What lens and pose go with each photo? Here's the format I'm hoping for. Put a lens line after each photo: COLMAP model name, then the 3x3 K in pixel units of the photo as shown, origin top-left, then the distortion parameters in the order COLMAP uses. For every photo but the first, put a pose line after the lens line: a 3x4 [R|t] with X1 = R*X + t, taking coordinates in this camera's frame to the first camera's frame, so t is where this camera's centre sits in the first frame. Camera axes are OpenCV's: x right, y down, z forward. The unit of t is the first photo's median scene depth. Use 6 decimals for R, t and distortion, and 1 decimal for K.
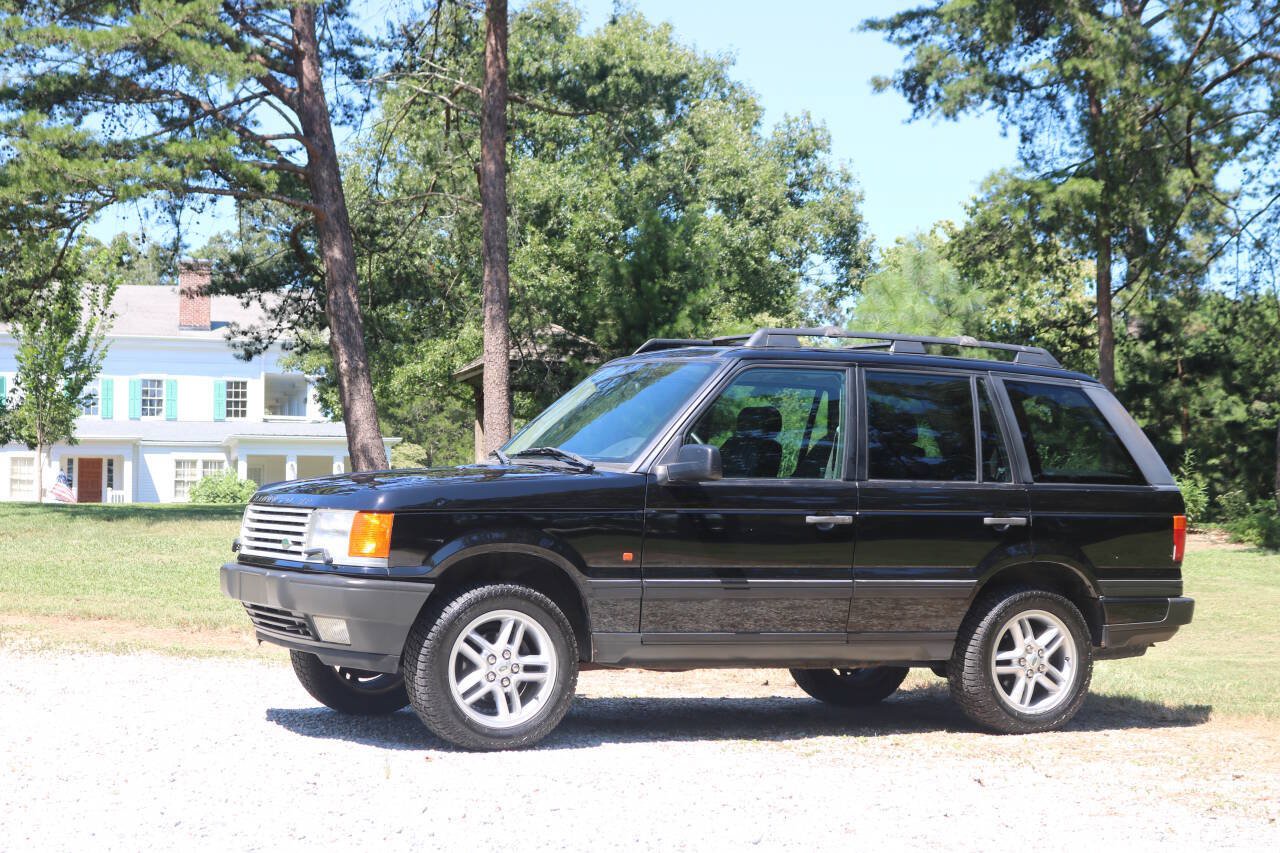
lens RADIAL K [[2330.4, 0, 640.0], [0, 2330.4, 426.5], [0, 0, 1]] dist [-0.004843, 0.052591]
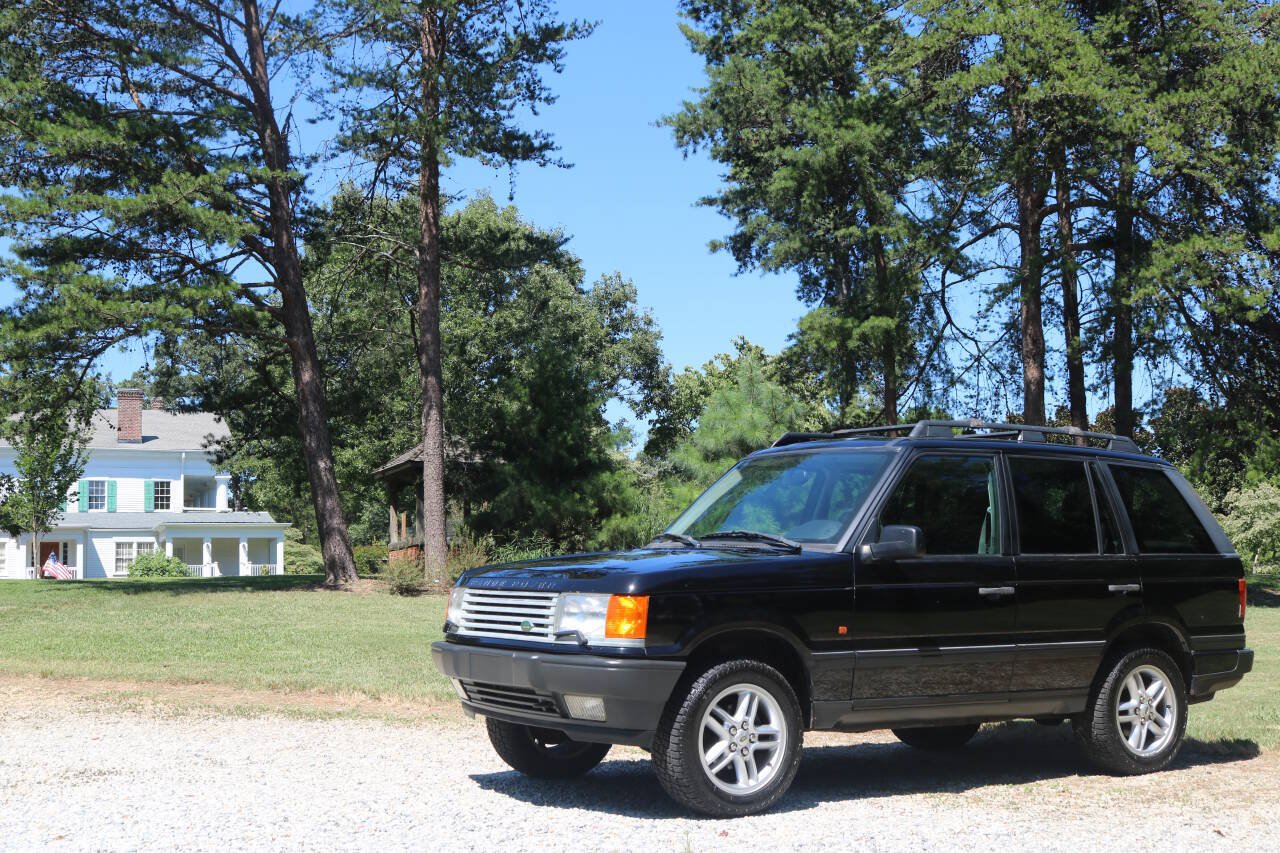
lens RADIAL K [[1707.6, 0, 640.0], [0, 1707.6, 426.5], [0, 0, 1]] dist [-0.077993, 0.119116]
pose [[0.992929, -0.010128, 0.118277, -0.065506], [0.015897, 0.998724, -0.047938, -0.000801], [-0.117640, 0.049480, 0.991823, 0.074904]]
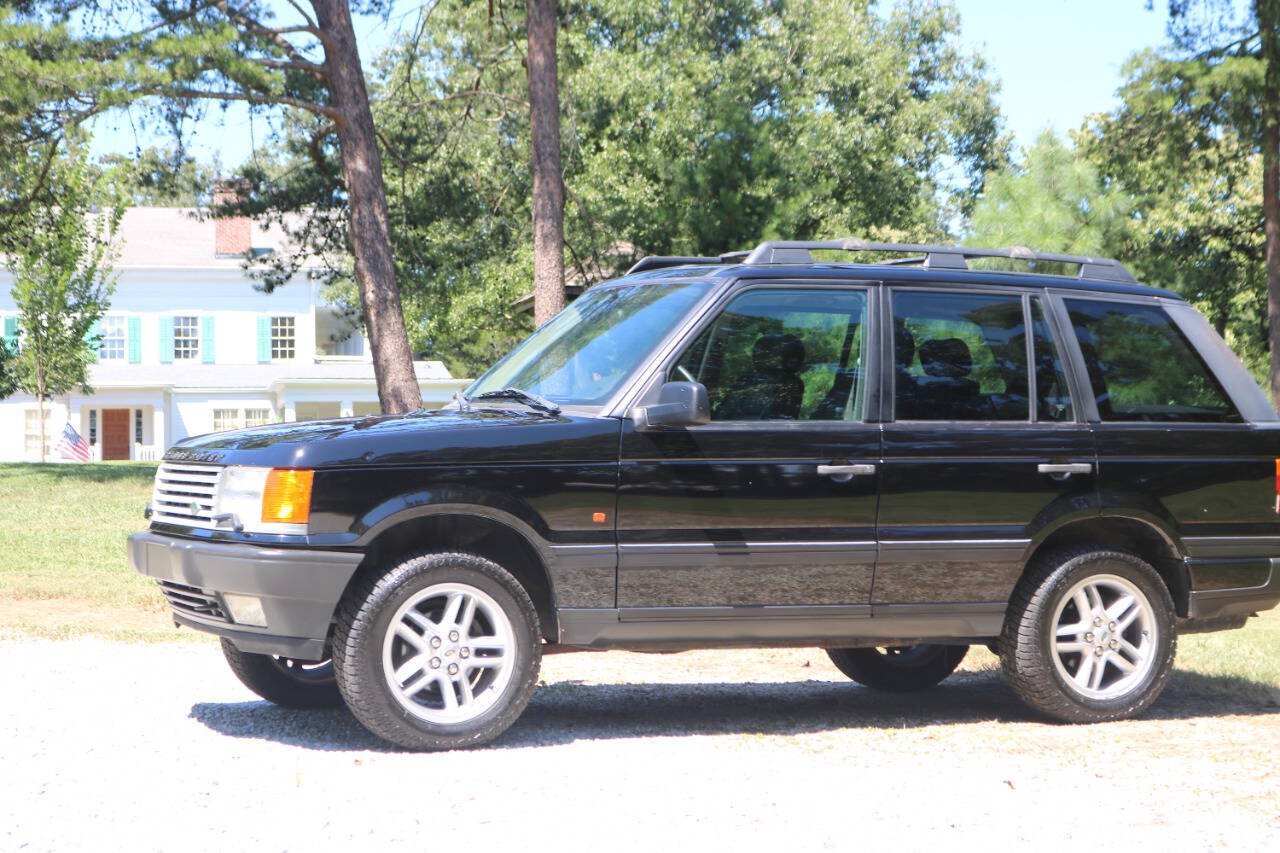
lens RADIAL K [[2710.9, 0, 640.0], [0, 2710.9, 426.5], [0, 0, 1]] dist [0.016599, 0.172662]
pose [[0.998762, -0.015719, -0.047190, 0.019055], [0.016828, 0.999589, 0.023194, 0.000257], [0.046806, -0.023959, 0.998617, 0.009879]]
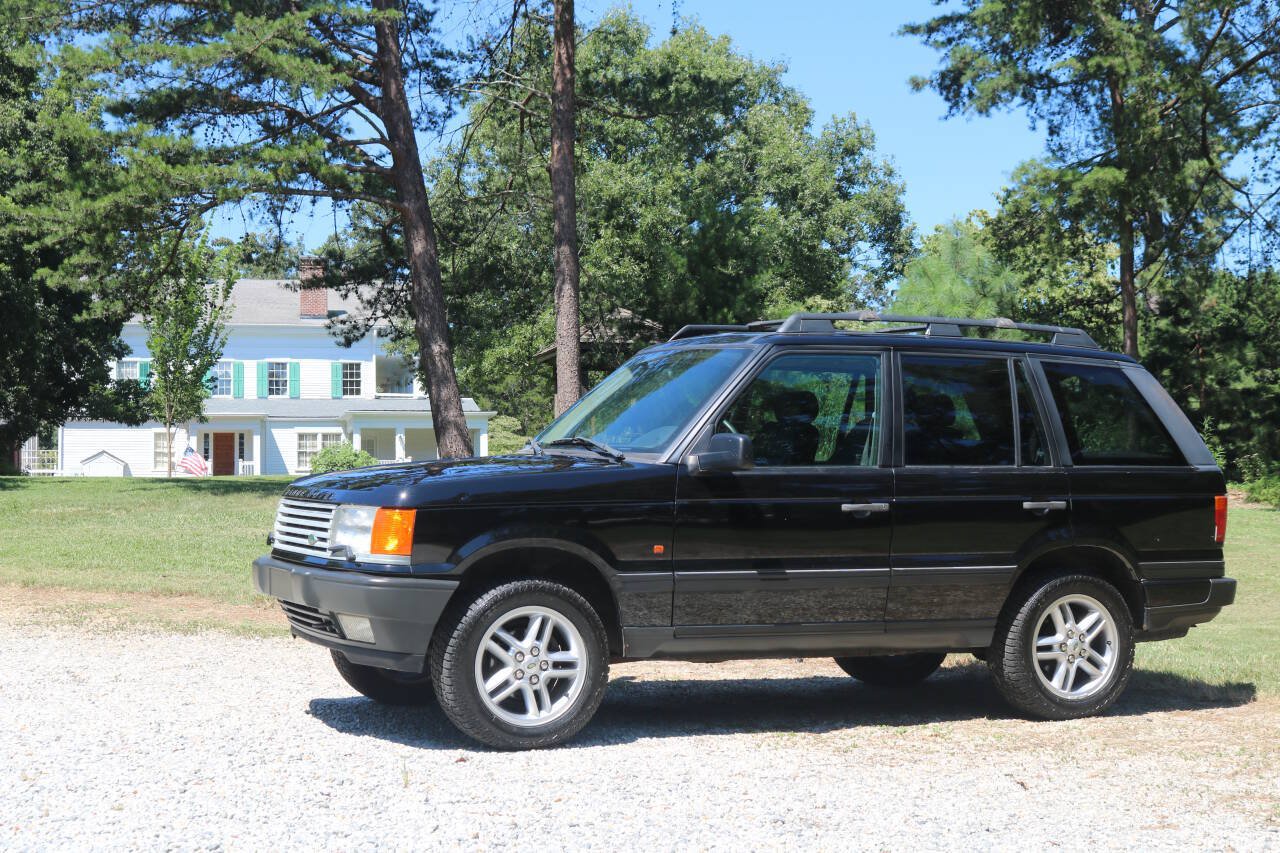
lens RADIAL K [[2042.6, 0, 640.0], [0, 2042.6, 426.5], [0, 0, 1]] dist [-0.025208, 0.030007]
pose [[0.999274, -0.013103, -0.035777, 0.006264], [0.013618, 0.999806, 0.014199, -0.002729], [0.035584, -0.014676, 0.999259, 0.048829]]
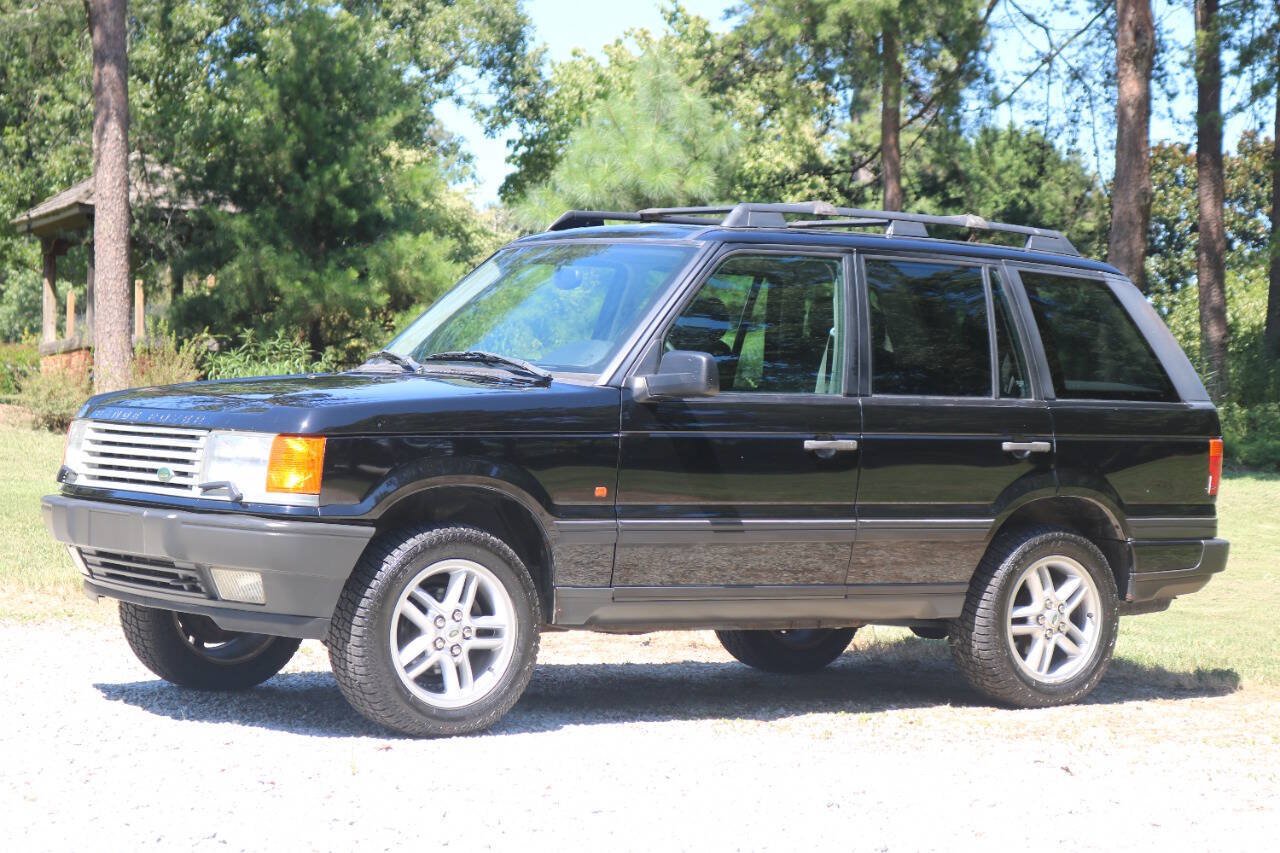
lens RADIAL K [[3086.0, 0, 640.0], [0, 3086.0, 426.5], [0, 0, 1]] dist [0.025705, 0.416914]
pose [[0.987668, 0.005383, 0.156473, -0.053590], [-0.012443, 0.998946, 0.044175, -0.004495], [-0.156071, -0.045577, 0.986694, -0.013895]]
